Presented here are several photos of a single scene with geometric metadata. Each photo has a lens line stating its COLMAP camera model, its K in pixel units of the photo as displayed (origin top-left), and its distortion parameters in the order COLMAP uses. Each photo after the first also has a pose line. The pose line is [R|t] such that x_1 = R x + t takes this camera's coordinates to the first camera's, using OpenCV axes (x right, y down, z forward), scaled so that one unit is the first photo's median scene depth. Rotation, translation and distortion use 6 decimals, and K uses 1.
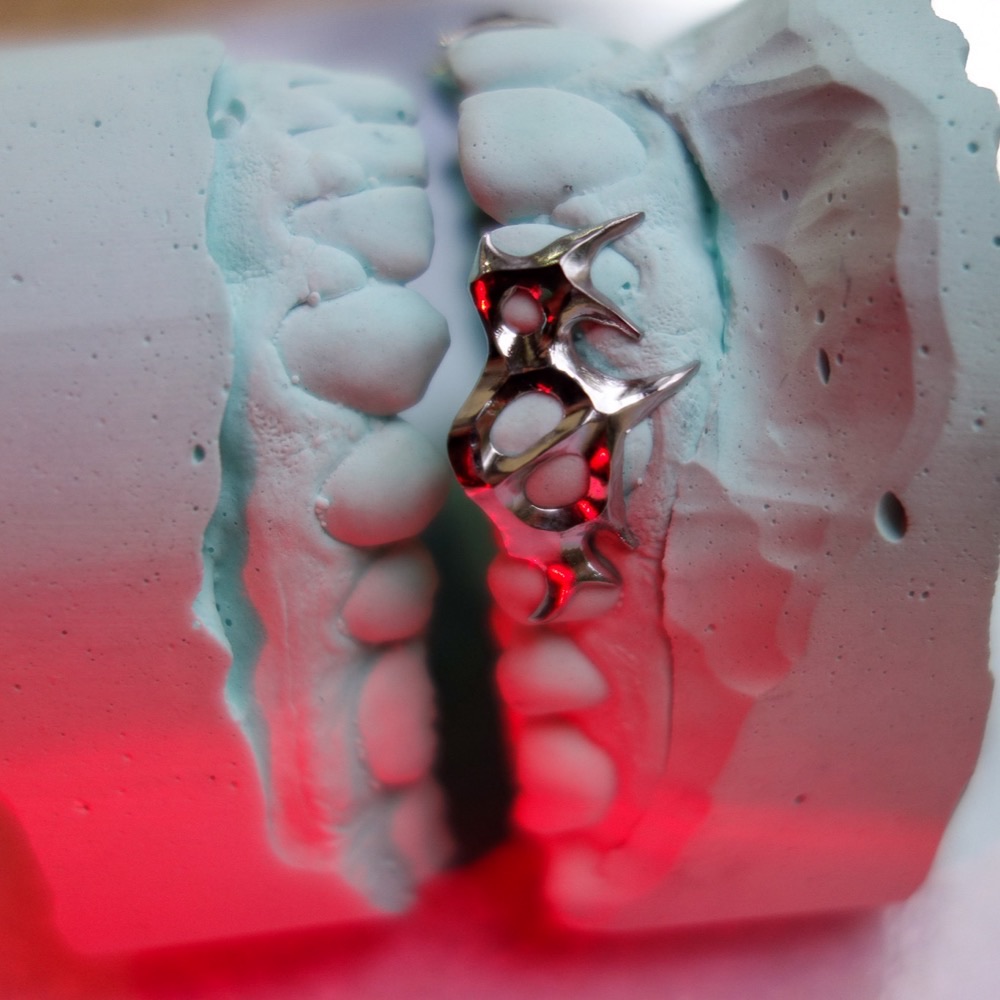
lens RADIAL K [[1124.8, 0, 493.9], [0, 1124.8, 499.7], [0, 0, 1]] dist [0.055743, 0.000000]
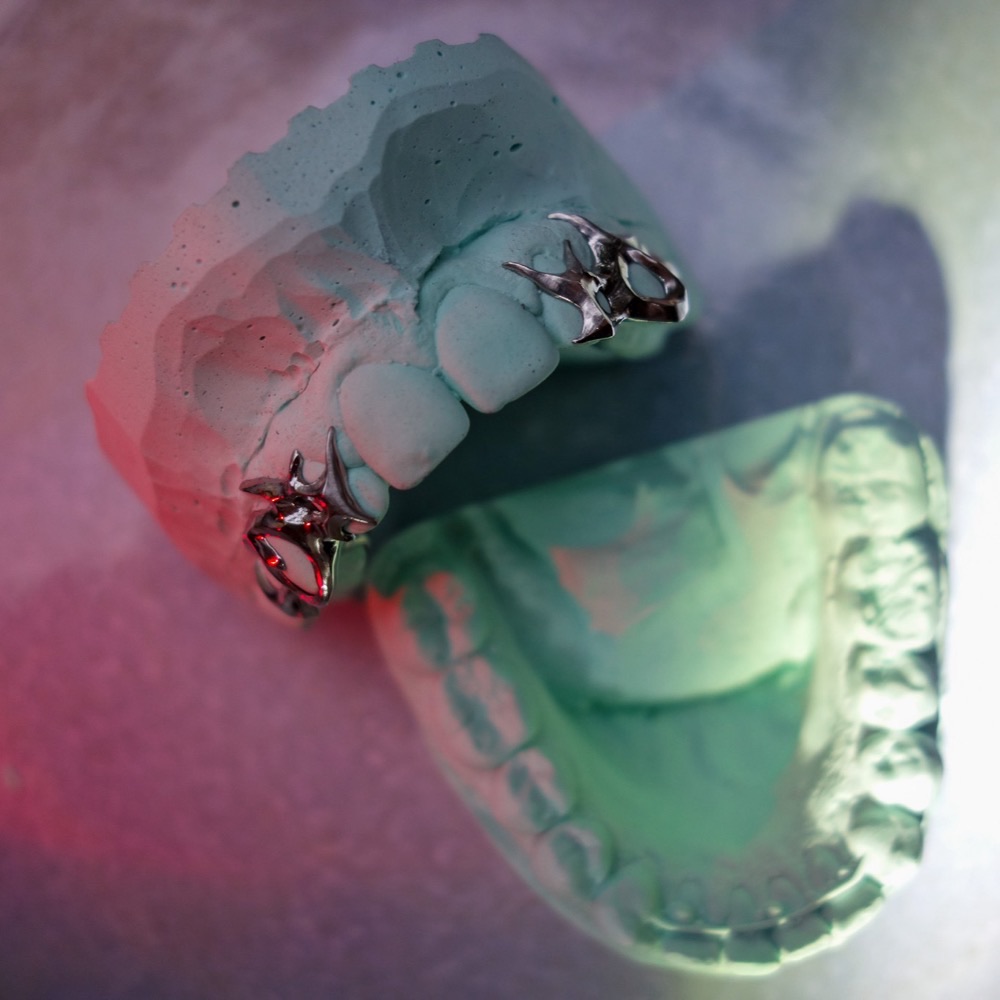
lens RADIAL K [[1124.8, 0, 502.0], [0, 1124.8, 496.5], [0, 0, 1]] dist [0.055743, 0.000000]
pose [[-0.558373, -0.818411, 0.135733, -0.316270], [0.662039, -0.340997, 0.667402, -1.342191], [-0.499925, 0.462519, 0.732224, 0.053756]]
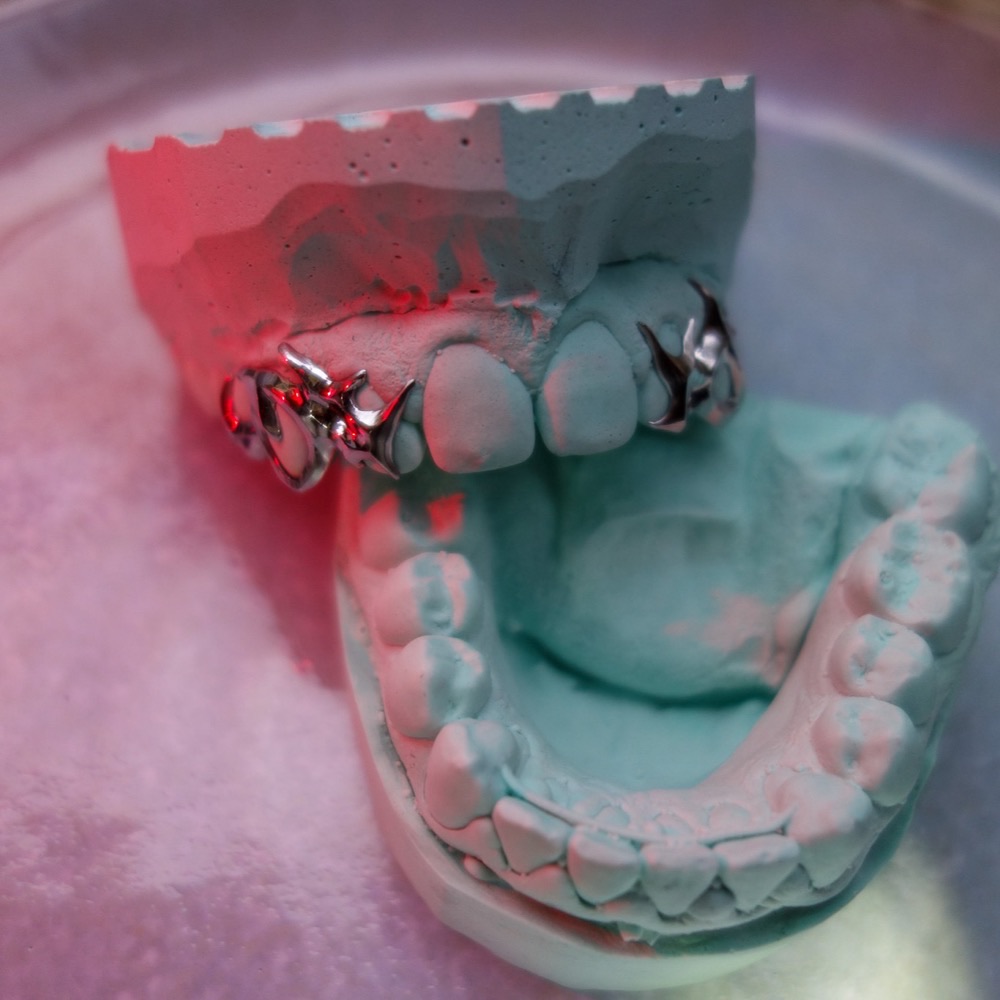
lens RADIAL K [[1124.8, 0, 497.7], [0, 1124.8, 496.2], [0, 0, 1]] dist [0.055743, 0.000000]
pose [[-0.028995, -0.969727, -0.242464, 0.275845], [0.599205, -0.211014, 0.772287, -1.554094], [-0.800070, -0.122893, 0.587184, 0.246539]]
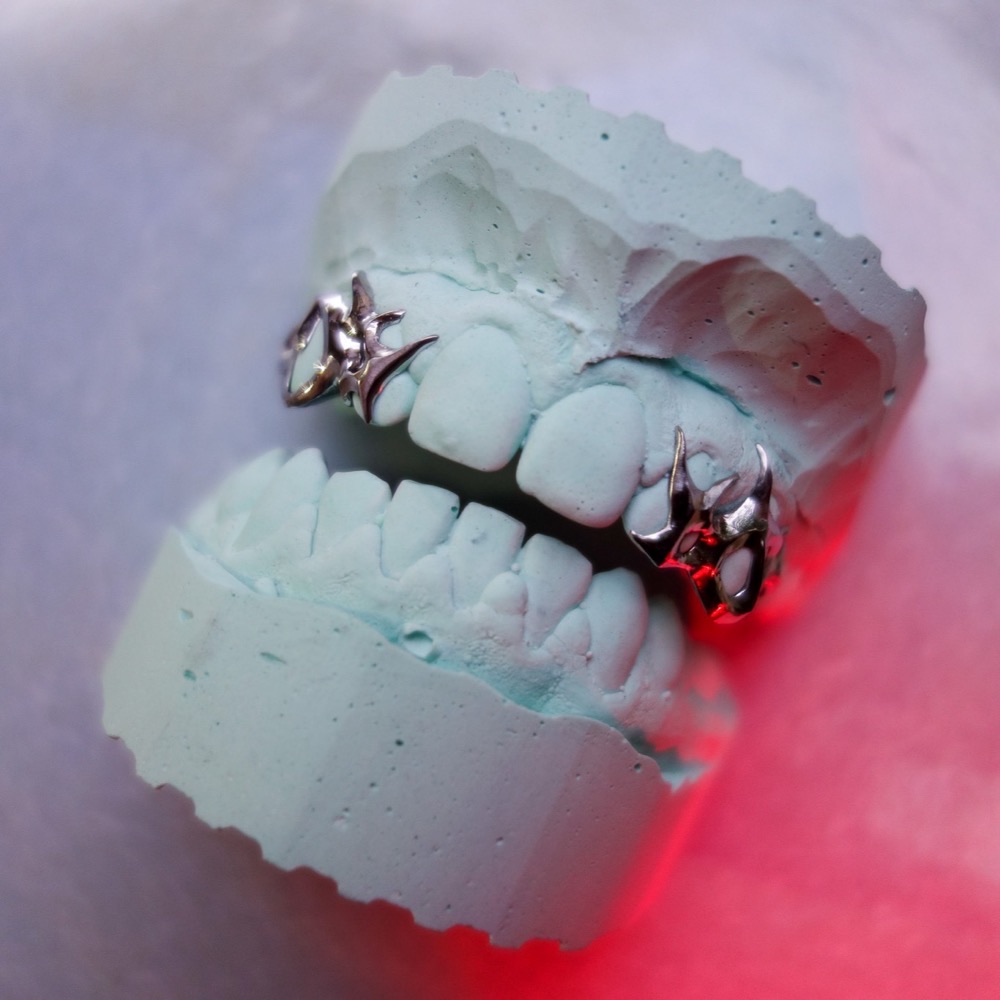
lens RADIAL K [[1124.8, 0, 500.3], [0, 1124.8, 503.0], [0, 0, 1]] dist [0.055743, 0.000000]
pose [[0.518015, -0.854543, 0.037647, -0.107873], [0.666033, 0.430576, 0.609101, -1.179838], [-0.536713, -0.290449, 0.792198, 0.008641]]
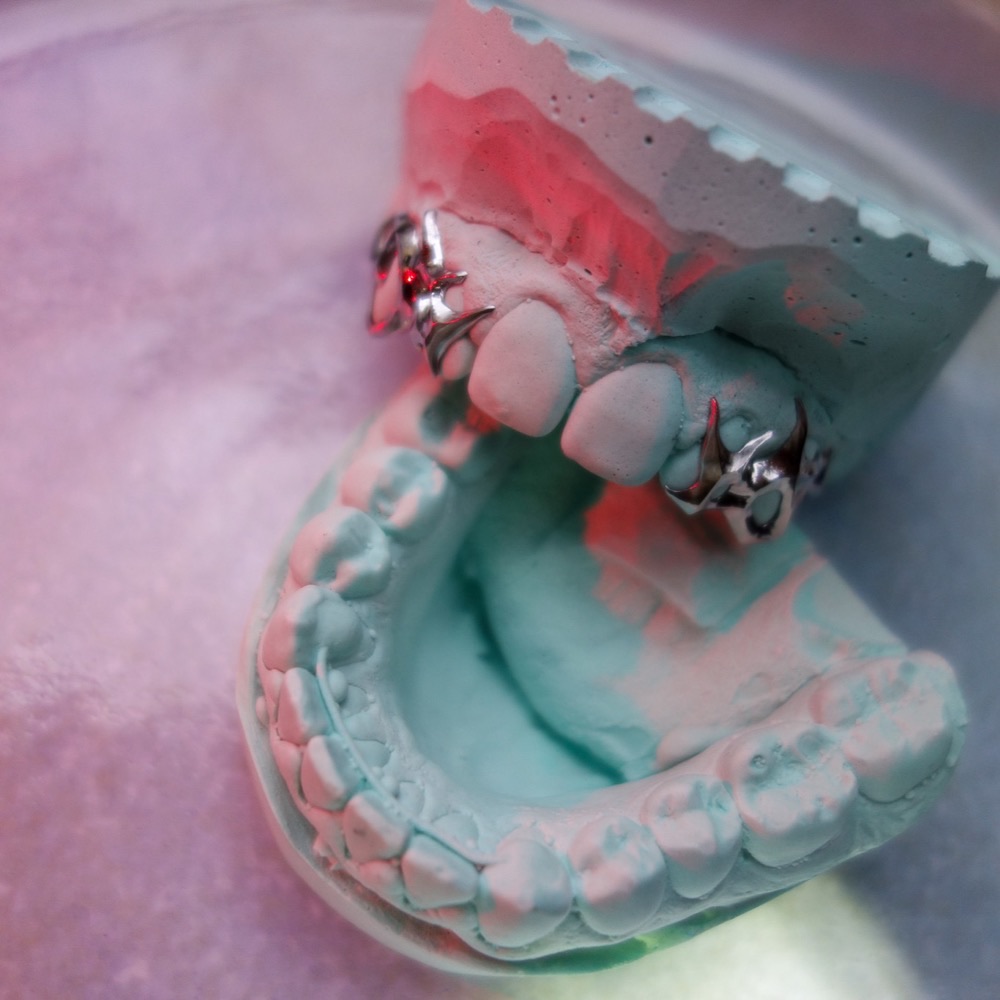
lens RADIAL K [[1124.8, 0, 506.0], [0, 1124.8, 491.9], [0, 0, 1]] dist [0.055743, 0.000000]
pose [[0.517250, -0.786856, -0.336616, 0.389835], [0.750506, 0.227996, 0.620289, -1.332762], [-0.411332, -0.573476, 0.708471, -0.000237]]
